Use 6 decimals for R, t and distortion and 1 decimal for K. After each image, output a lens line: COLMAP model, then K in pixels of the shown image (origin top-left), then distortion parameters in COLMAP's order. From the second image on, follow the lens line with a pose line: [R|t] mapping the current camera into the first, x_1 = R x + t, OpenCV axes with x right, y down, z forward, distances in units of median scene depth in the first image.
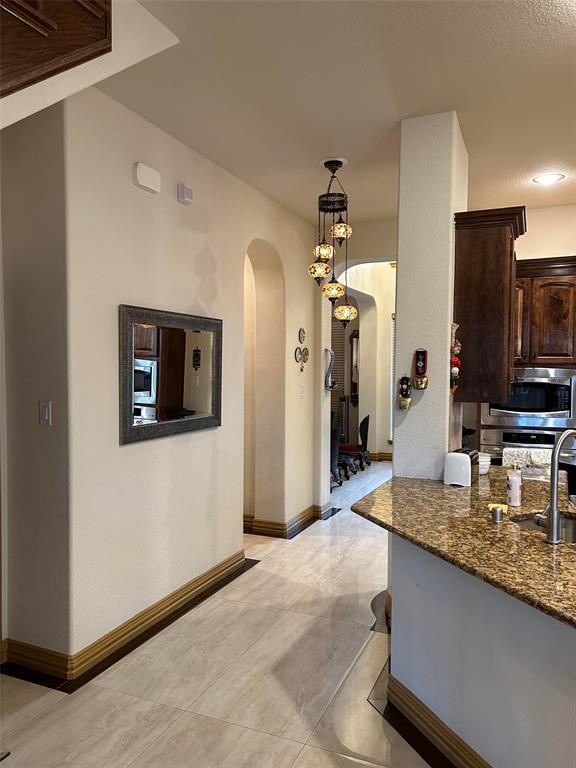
lens RADIAL K [[575.1, 0, 283.6], [0, 575.1, 390.5], [0, 0, 1]] dist [0.064945, -0.080902]
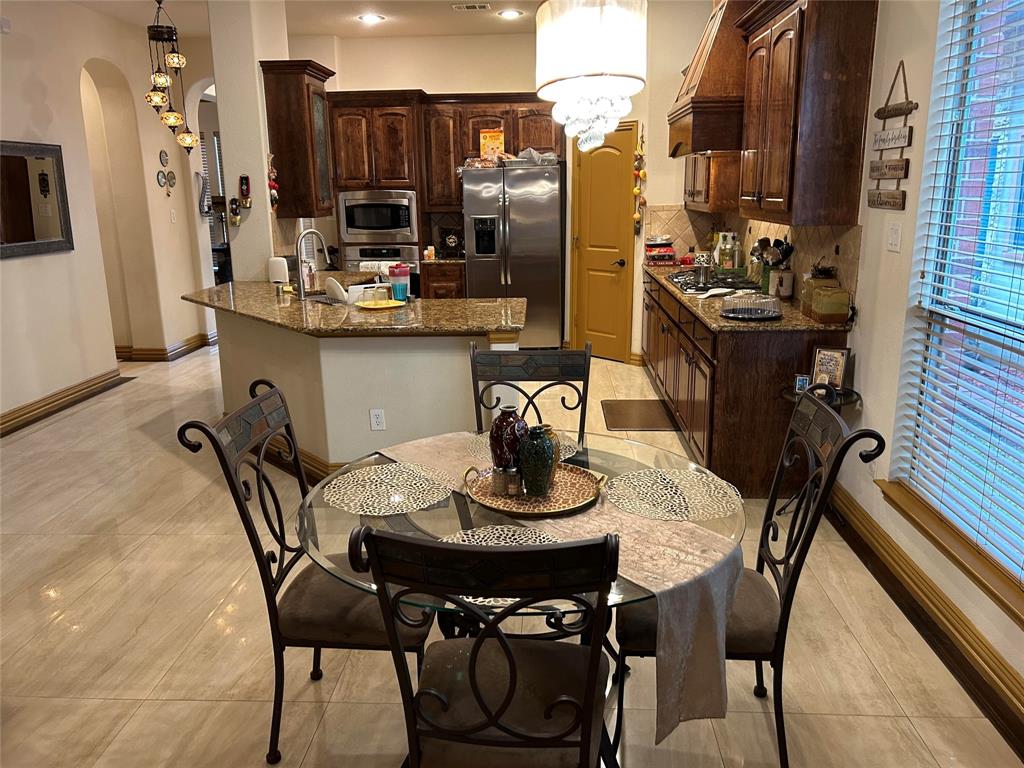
lens RADIAL K [[766.8, 0, 514.0], [0, 766.8, 378.3], [0, 0, 1]] dist [0.064945, -0.080902]
pose [[0.934471, -0.098506, 0.342142, 0.155827], [0.030236, 0.979450, 0.199410, 0.038223], [-0.354754, -0.175998, 0.918245, -0.739777]]
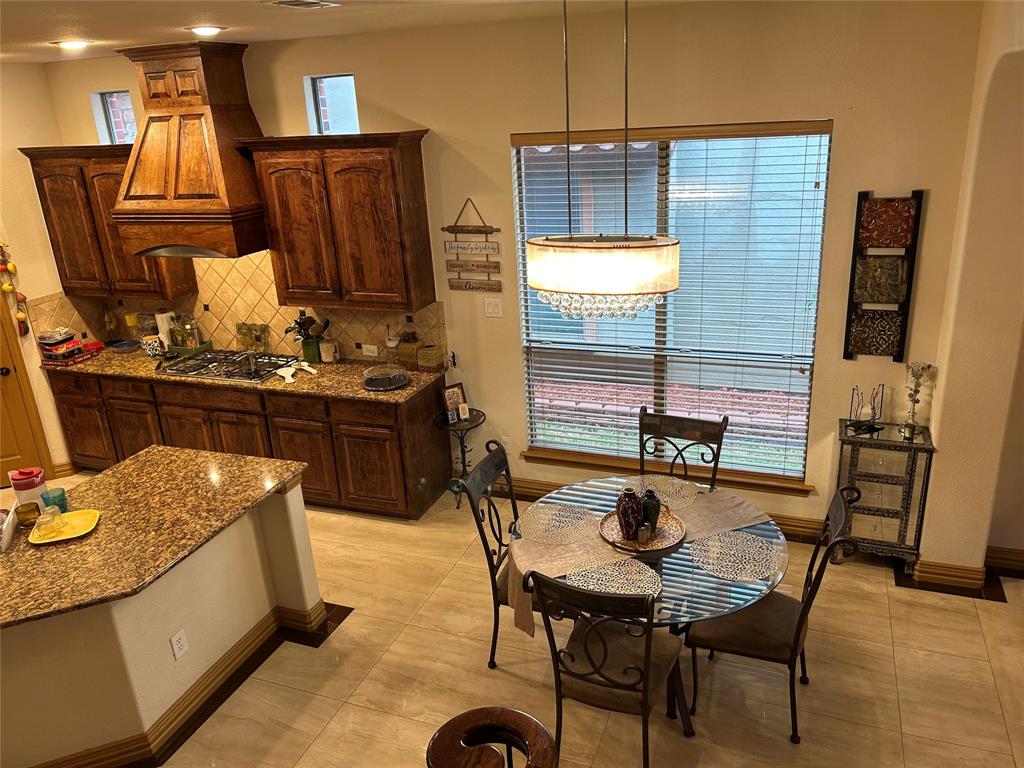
lens RADIAL K [[766.8, 0, 516.4], [0, 766.8, 381.2], [0, 0, 1]] dist [0.064945, -0.080902]
pose [[-0.045181, -0.333993, 0.941492, -0.459554], [0.098266, 0.936398, 0.336902, -0.265202], [-0.994134, 0.107738, -0.009487, -0.073398]]
